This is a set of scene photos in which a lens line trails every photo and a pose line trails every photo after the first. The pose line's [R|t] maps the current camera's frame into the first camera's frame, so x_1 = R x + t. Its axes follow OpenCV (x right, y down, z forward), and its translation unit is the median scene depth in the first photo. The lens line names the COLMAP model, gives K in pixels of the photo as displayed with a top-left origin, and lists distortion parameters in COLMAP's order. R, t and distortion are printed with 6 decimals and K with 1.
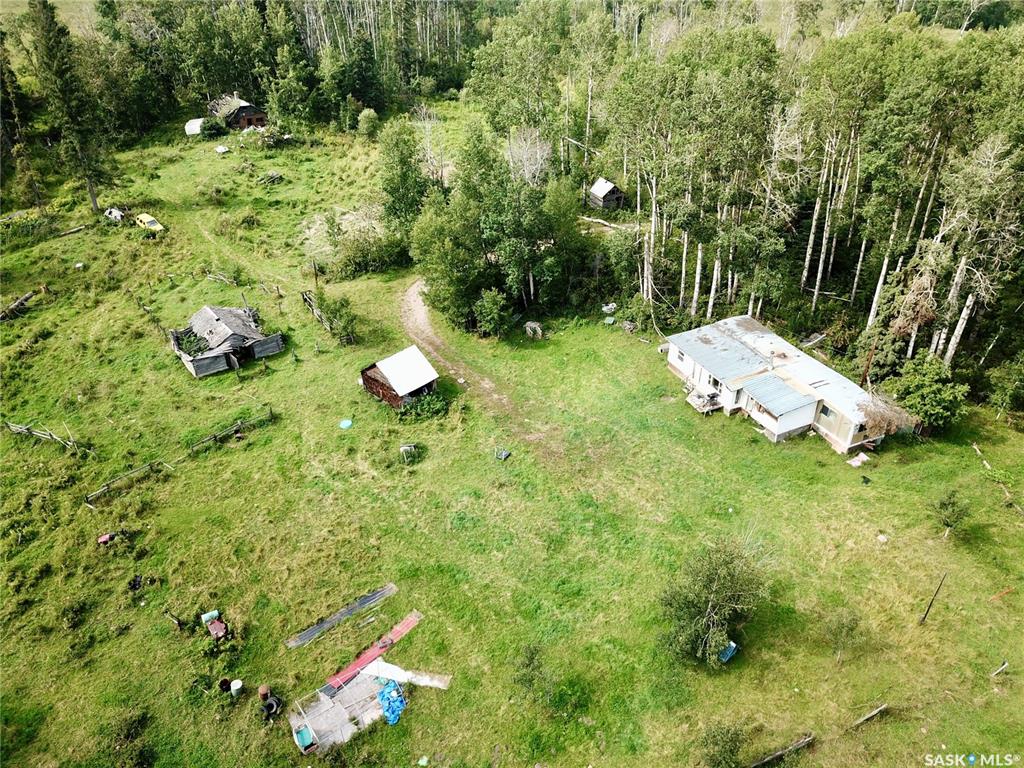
lens RADIAL K [[797.2, 0, 522.9], [0, 797.2, 385.6], [0, 0, 1]] dist [-0.001999, -0.010624]
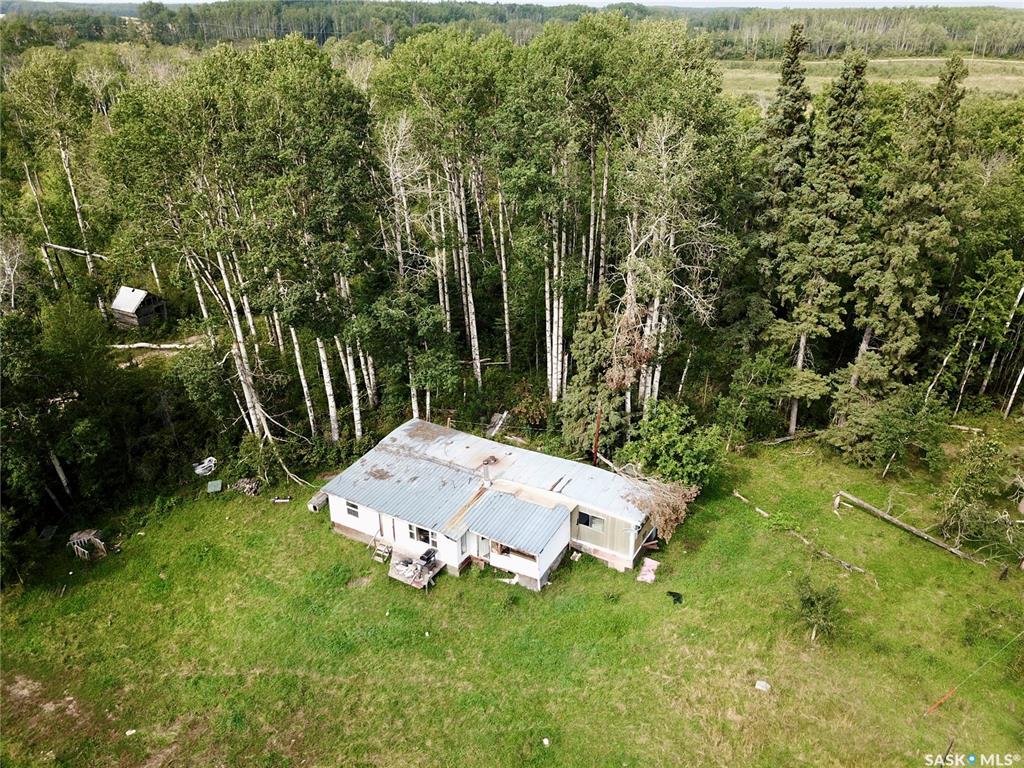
lens RADIAL K [[781.1, 0, 517.0], [0, 781.1, 382.1], [0, 0, 1]] dist [0.012522, 0.002743]
pose [[0.817694, -0.265400, 0.510822, 0.008524], [0.321211, 0.946745, -0.022291, -0.068929], [-0.477702, 0.182309, 0.859397, 0.326637]]
